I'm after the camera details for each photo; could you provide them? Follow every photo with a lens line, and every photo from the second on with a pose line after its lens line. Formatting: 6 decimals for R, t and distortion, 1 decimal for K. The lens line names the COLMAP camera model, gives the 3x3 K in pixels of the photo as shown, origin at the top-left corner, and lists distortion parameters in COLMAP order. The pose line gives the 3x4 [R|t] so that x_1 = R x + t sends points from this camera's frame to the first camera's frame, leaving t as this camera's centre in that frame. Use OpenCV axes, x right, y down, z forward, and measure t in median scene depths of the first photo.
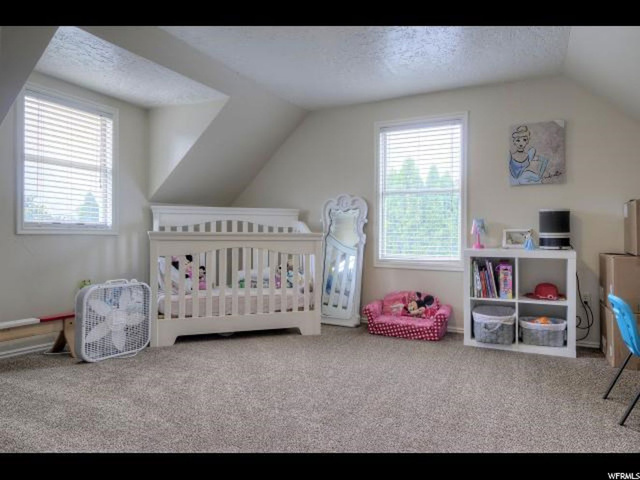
lens RADIAL K [[425.5, 0, 319.8], [0, 425.5, 236.3], [0, 0, 1]] dist [0.000979, -0.000060]
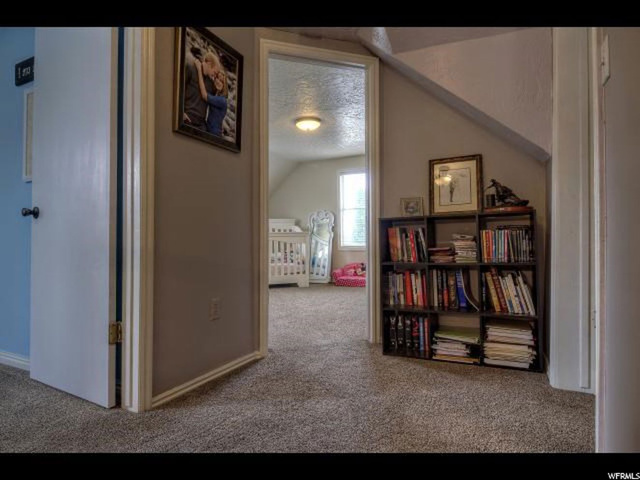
lens RADIAL K [[429.0, 0, 319.1], [0, 429.0, 241.5], [0, 0, 1]] dist [-0.000147, 0.000040]
pose [[0.998981, -0.018312, 0.041246, -0.026143], [0.018922, 0.999717, -0.014440, 0.059014], [-0.040970, 0.015205, 0.999045, -0.793974]]
